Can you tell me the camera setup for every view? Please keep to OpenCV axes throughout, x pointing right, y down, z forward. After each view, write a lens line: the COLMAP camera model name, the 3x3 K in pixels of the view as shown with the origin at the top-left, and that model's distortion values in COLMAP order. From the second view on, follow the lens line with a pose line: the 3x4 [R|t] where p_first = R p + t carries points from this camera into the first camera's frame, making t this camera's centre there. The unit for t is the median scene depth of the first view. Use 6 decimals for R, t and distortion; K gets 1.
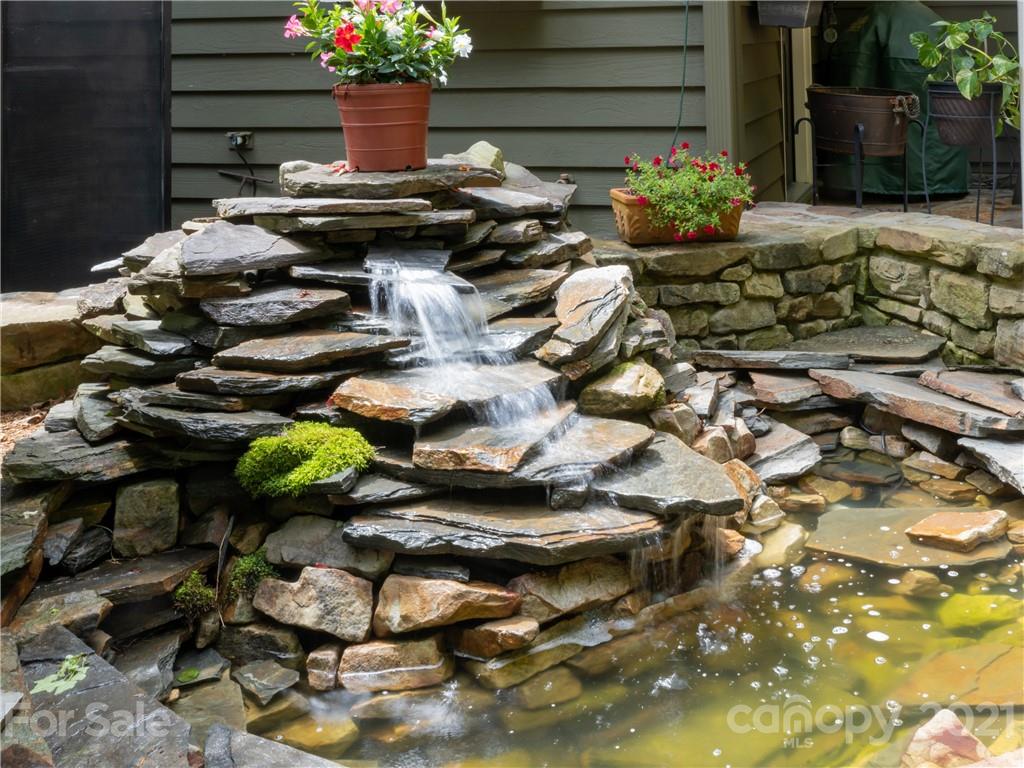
lens RADIAL K [[1061.1, 0, 510.6], [0, 1061.1, 380.5], [0, 0, 1]] dist [-0.099424, 0.000000]
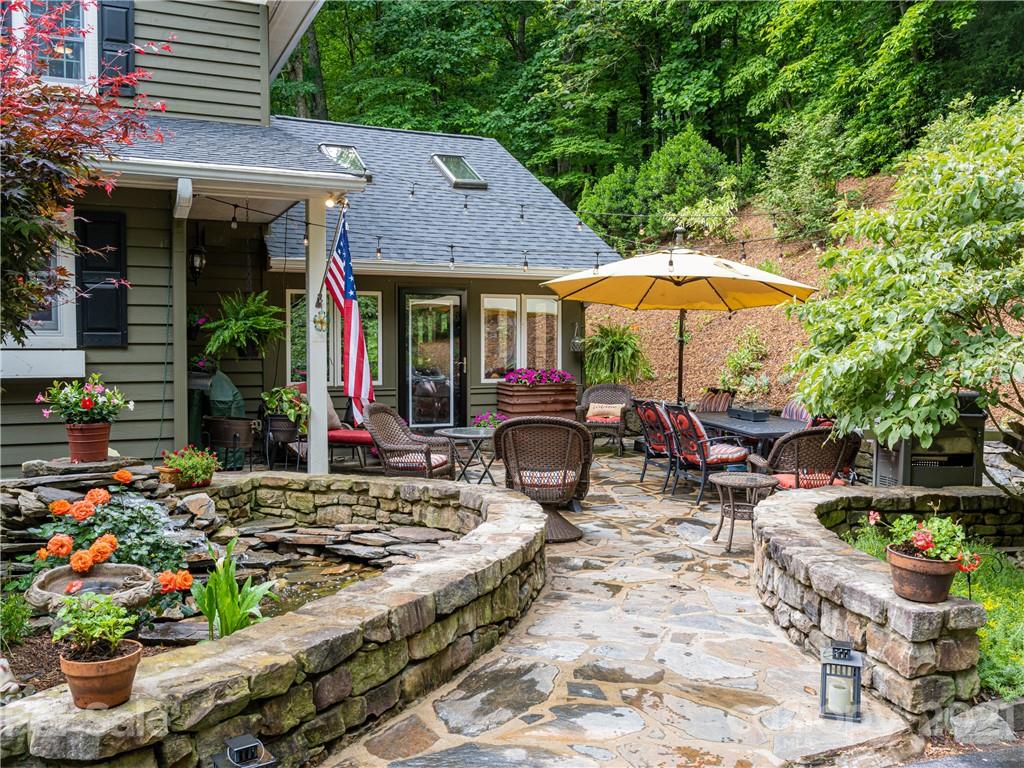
lens RADIAL K [[805.4, 0, 512.0], [0, 805.4, 382.7], [0, 0, 1]] dist [-0.000512, -0.000810]
pose [[0.678252, 0.036078, 0.733943, -0.645952], [0.168270, 0.964629, -0.202920, 0.120910], [-0.715303, 0.261132, 0.648191, -0.692879]]
